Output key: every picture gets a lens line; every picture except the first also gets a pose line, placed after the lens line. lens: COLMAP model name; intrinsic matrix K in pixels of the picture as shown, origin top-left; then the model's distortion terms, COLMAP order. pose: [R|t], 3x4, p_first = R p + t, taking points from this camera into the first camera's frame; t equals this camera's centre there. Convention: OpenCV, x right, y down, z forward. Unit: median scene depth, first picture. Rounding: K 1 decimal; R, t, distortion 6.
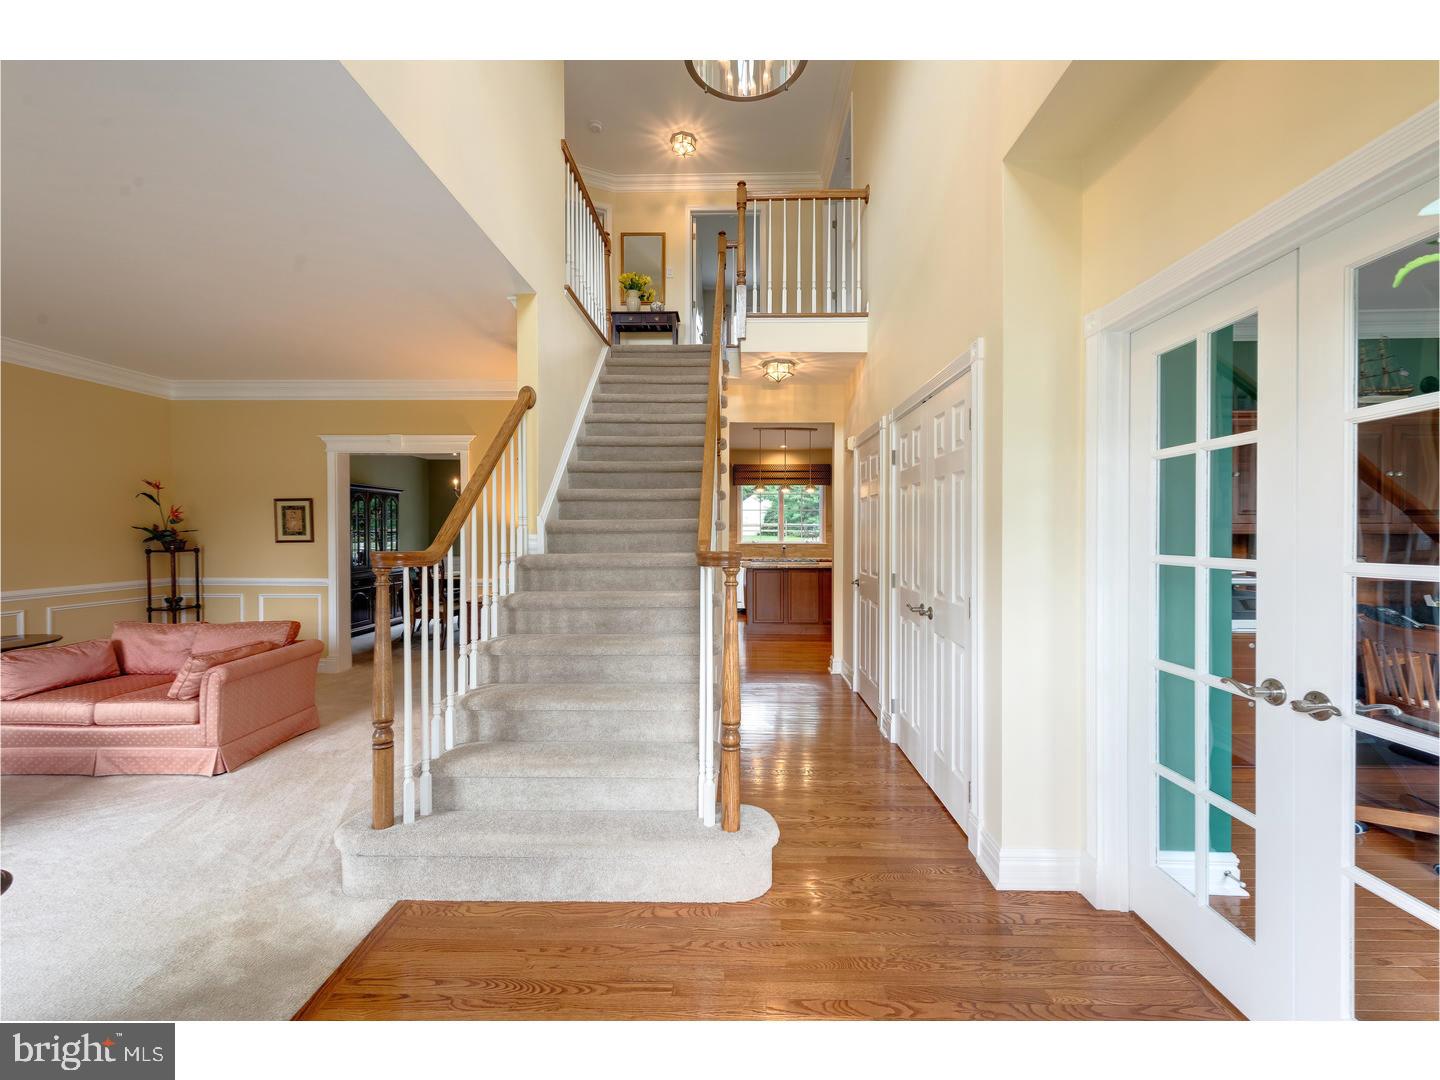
lens RADIAL K [[566.6, 0, 720.0], [0, 566.6, 540.0], [0, 0, 1]] dist [0.001097, 0.000048]
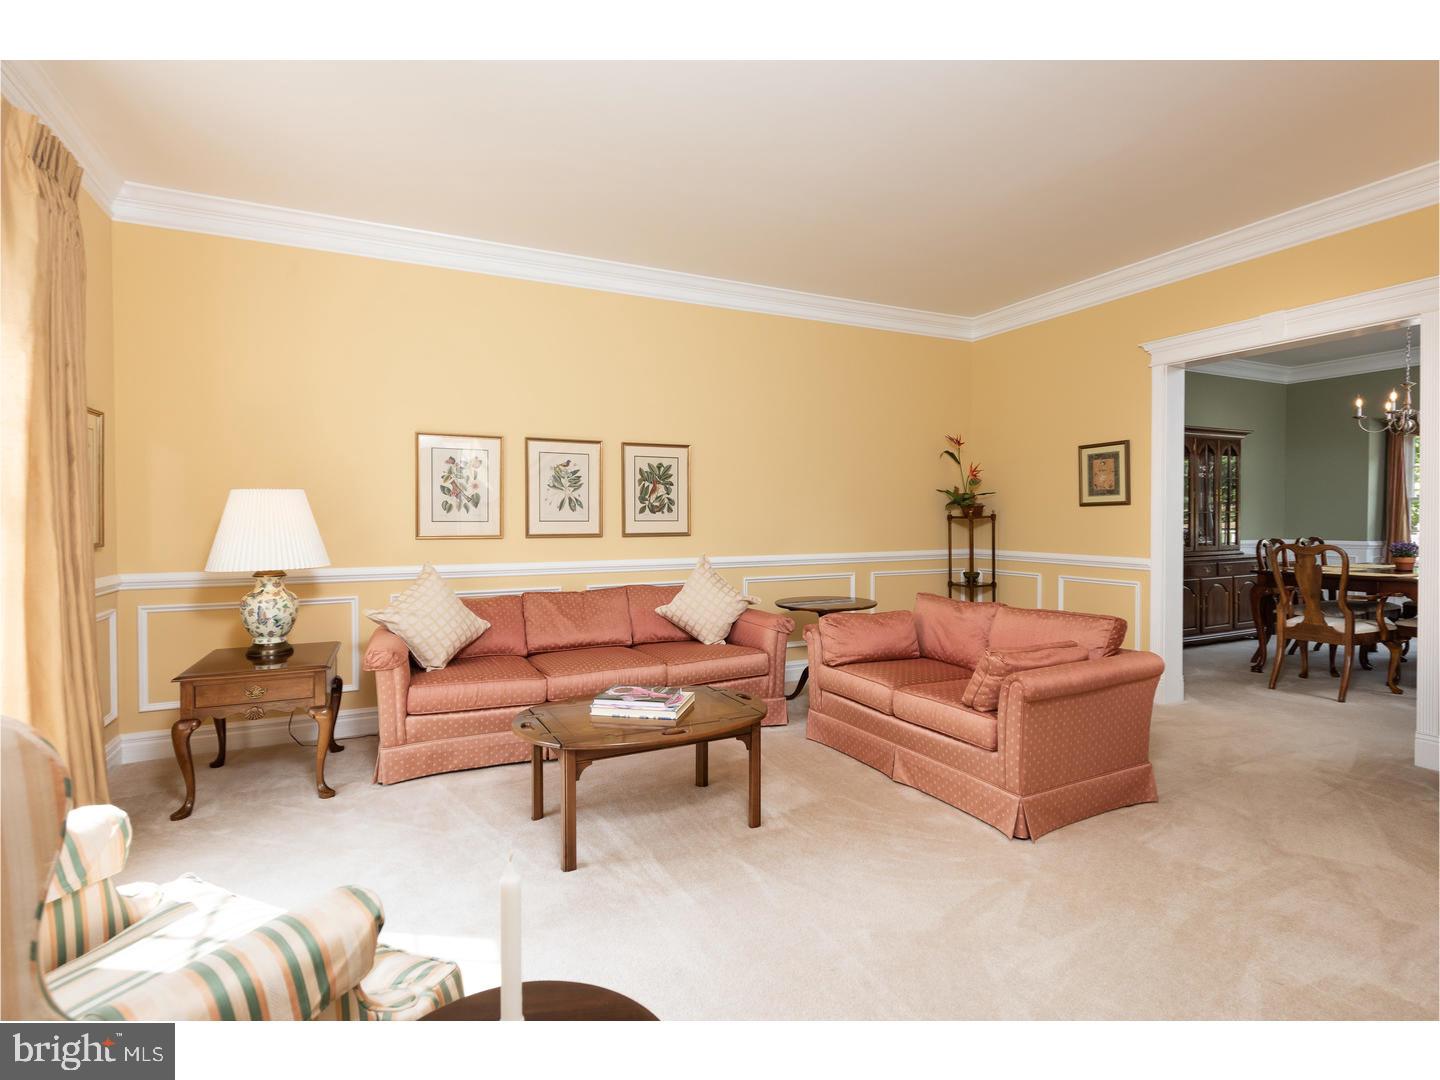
lens RADIAL K [[695.6, 0, 720.0], [0, 695.6, 540.0], [0, 0, 1]] dist [0.002291, 0.000055]
pose [[0.440216, 0.019577, -0.897679, -0.228716], [-0.005472, 0.999802, 0.019121, 0.041097], [0.897875, -0.003505, 0.440236, 0.239516]]
